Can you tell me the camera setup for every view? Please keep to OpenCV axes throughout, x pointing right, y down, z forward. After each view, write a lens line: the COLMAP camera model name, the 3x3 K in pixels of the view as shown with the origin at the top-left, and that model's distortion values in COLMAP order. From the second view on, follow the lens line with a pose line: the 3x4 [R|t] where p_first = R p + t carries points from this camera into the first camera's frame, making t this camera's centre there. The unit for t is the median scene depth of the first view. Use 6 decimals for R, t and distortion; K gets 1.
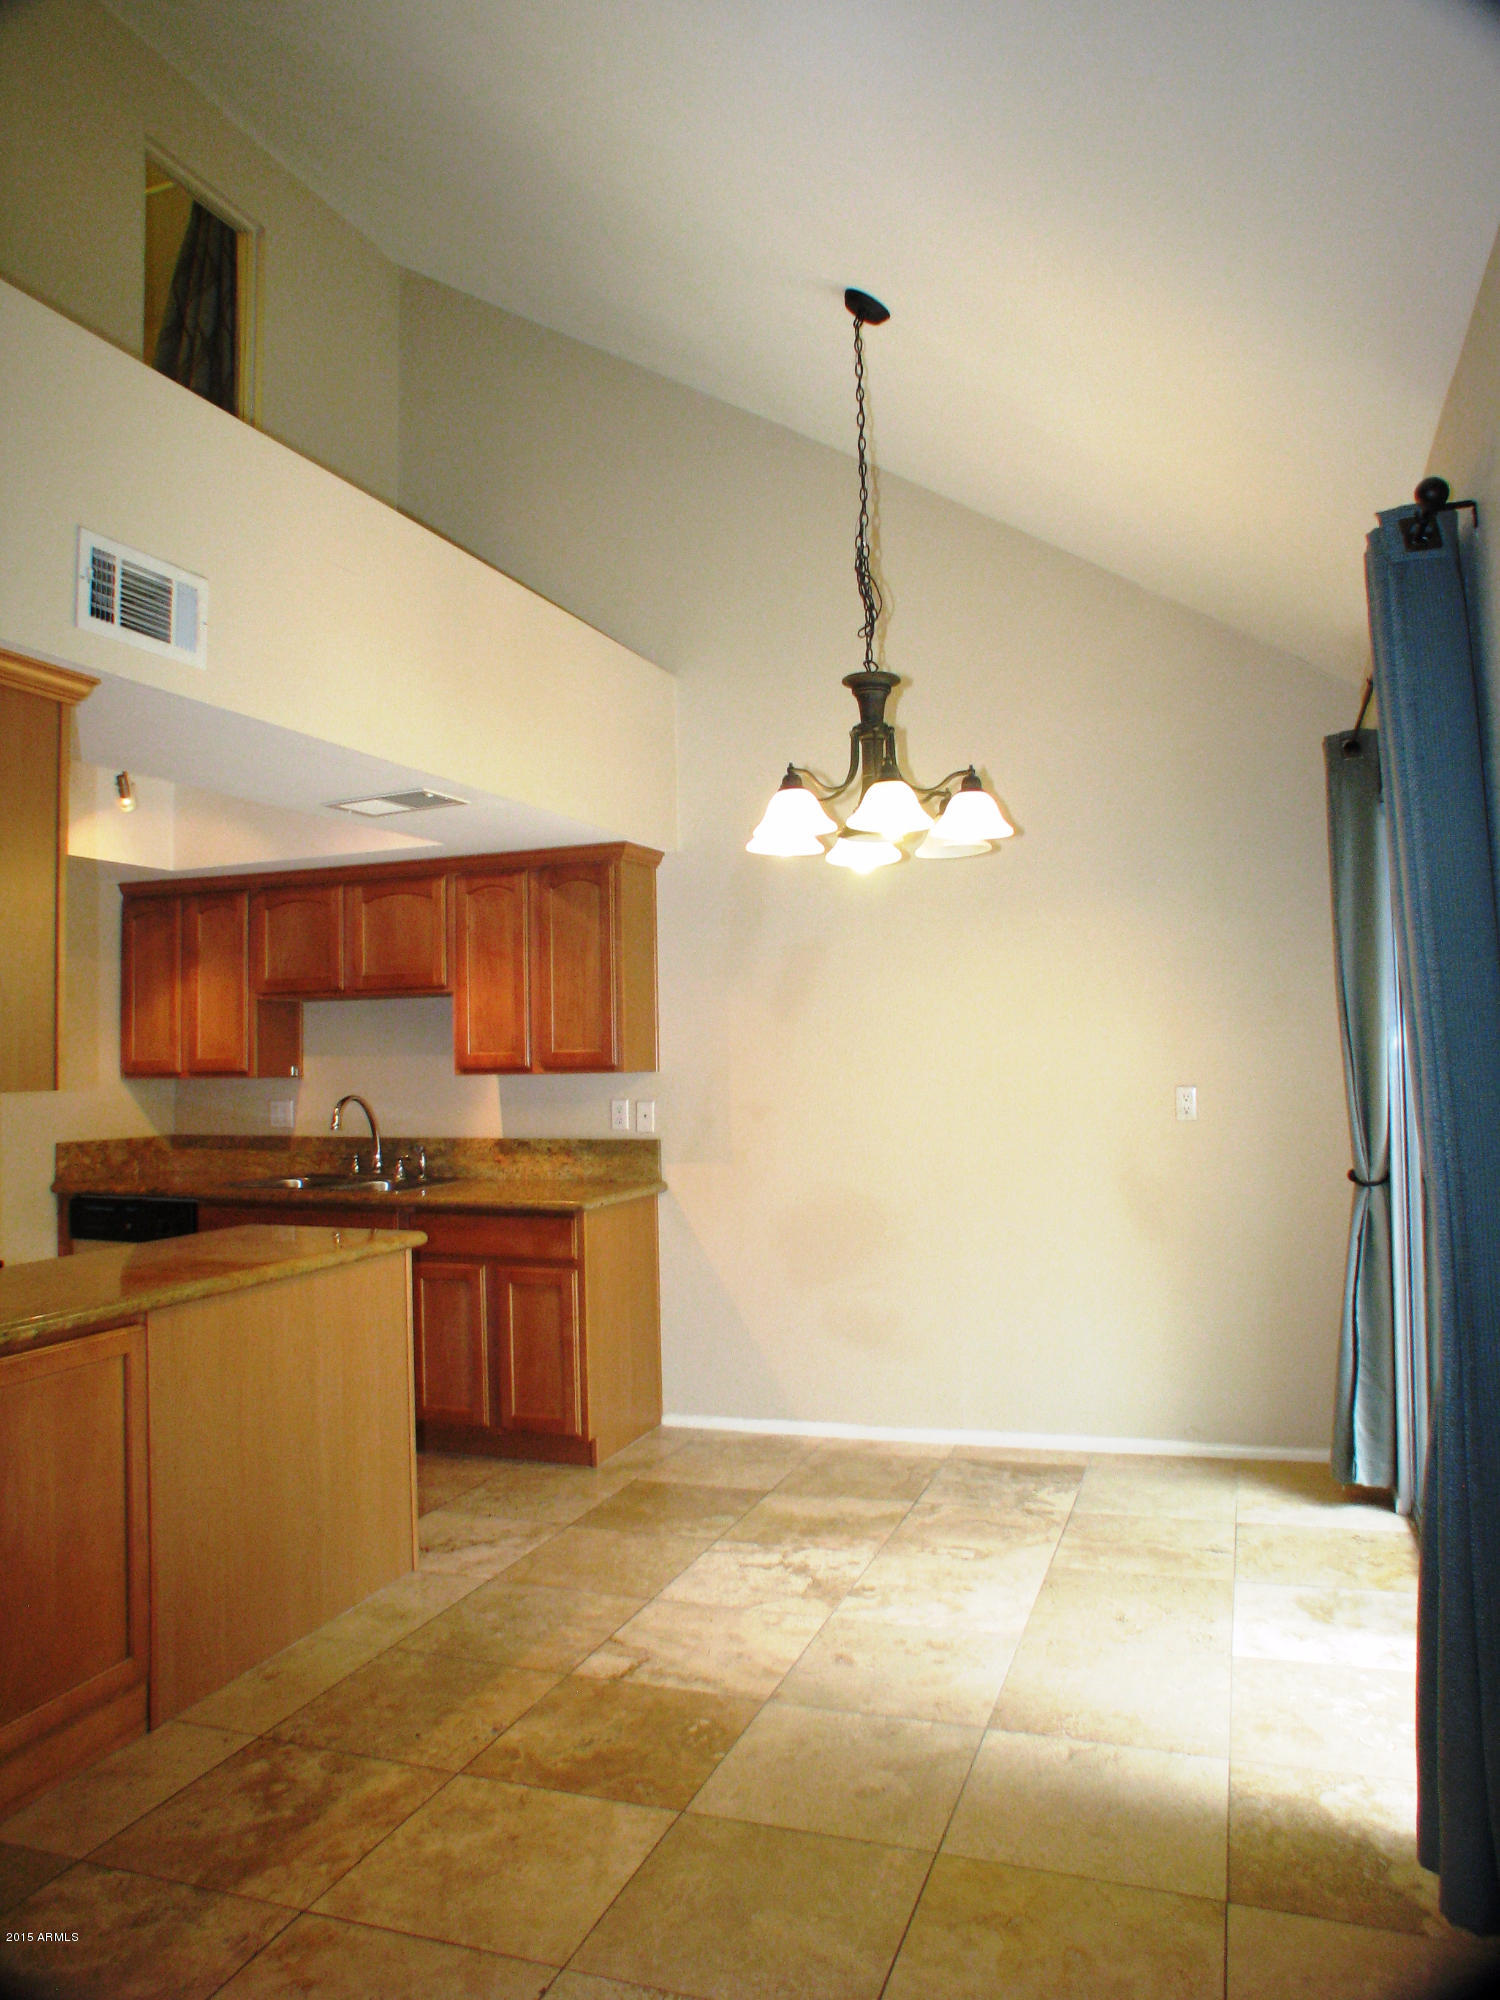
lens RADIAL K [[1416.7, 0, 739.2], [0, 1416.7, 969.1], [0, 0, 1]] dist [-0.142736, 0.113513]
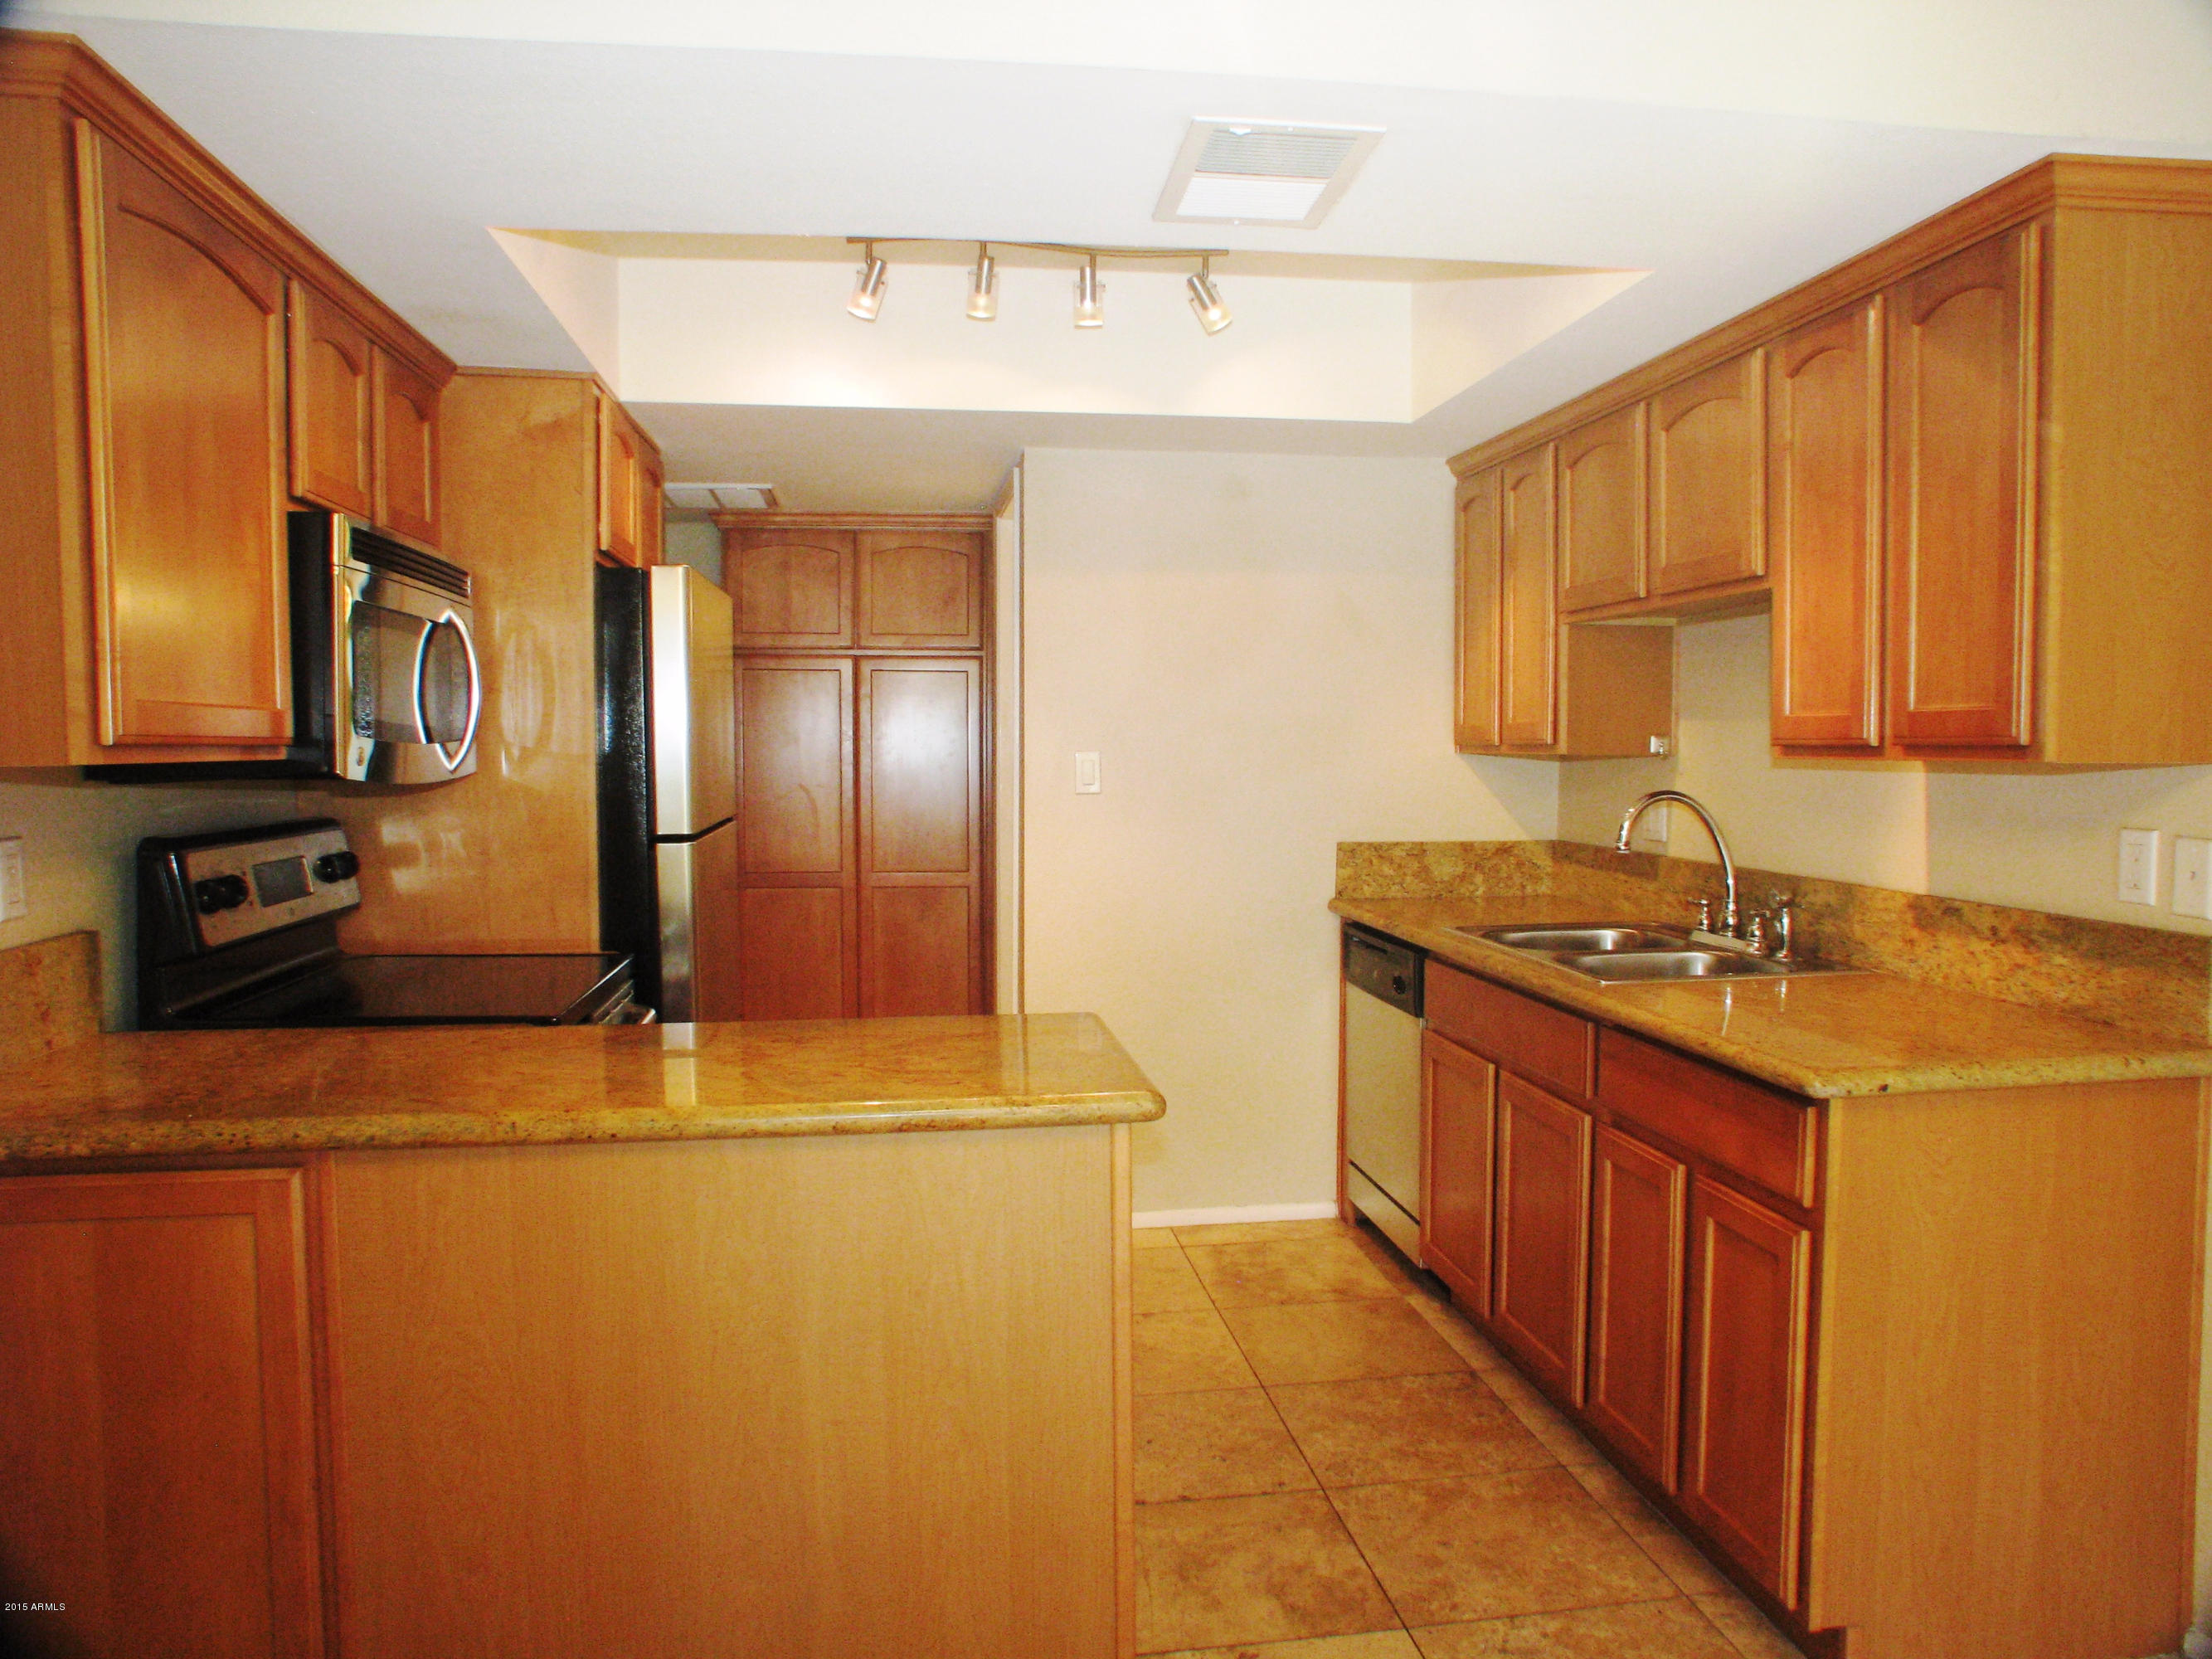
lens RADIAL K [[1567.0, 0, 1132.4], [0, 1567.0, 824.8], [0, 0, 1]] dist [-0.142736, 0.113513]
pose [[0.482023, 0.063752, -0.873836, 0.161825], [0.046834, 0.994049, 0.098357, 0.037268], [0.874906, -0.088336, 0.476169, 0.572968]]
